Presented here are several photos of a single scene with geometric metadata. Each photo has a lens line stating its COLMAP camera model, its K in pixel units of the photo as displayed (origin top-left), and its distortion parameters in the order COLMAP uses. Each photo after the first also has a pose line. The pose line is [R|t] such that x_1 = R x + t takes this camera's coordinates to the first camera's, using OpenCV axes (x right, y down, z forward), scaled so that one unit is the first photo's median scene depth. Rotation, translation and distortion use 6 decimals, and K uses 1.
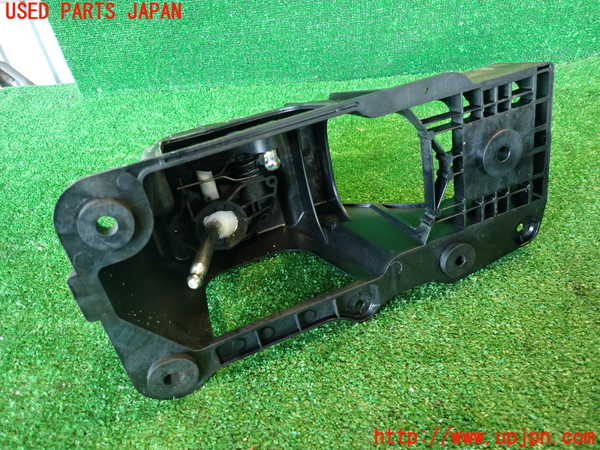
lens RADIAL K [[453.2, 0, 300.0], [0, 453.2, 225.0], [0, 0, 1]] dist [0.009033, 0.006243]
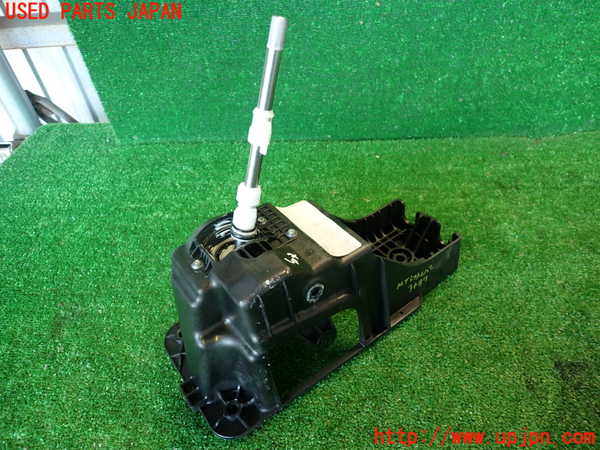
lens RADIAL K [[453.2, 0, 300.0], [0, 453.2, 225.0], [0, 0, 1]] dist [0.009033, 0.006243]
pose [[0.999469, 0.025911, -0.019763, -0.016708], [-0.024695, 0.997922, 0.059514, -0.321785], [0.021264, -0.058994, 0.998032, -0.235389]]
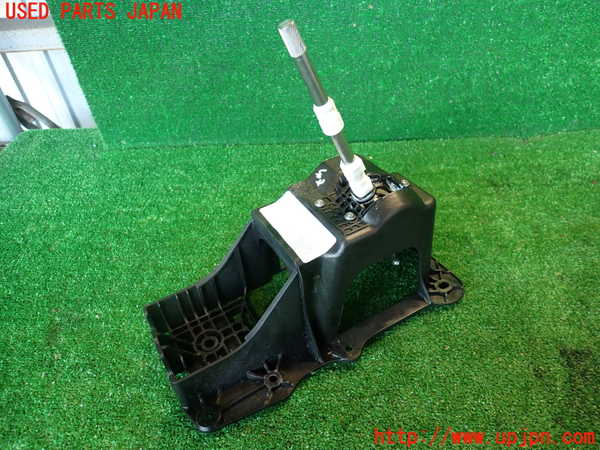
lens RADIAL K [[453.2, 0, 300.0], [0, 453.2, 225.0], [0, 0, 1]] dist [0.009033, 0.006243]
pose [[0.999406, 0.007628, 0.033610, -0.101086], [-0.008813, 0.999340, 0.035241, -0.281894], [-0.033319, -0.035516, 0.998814, -0.233798]]
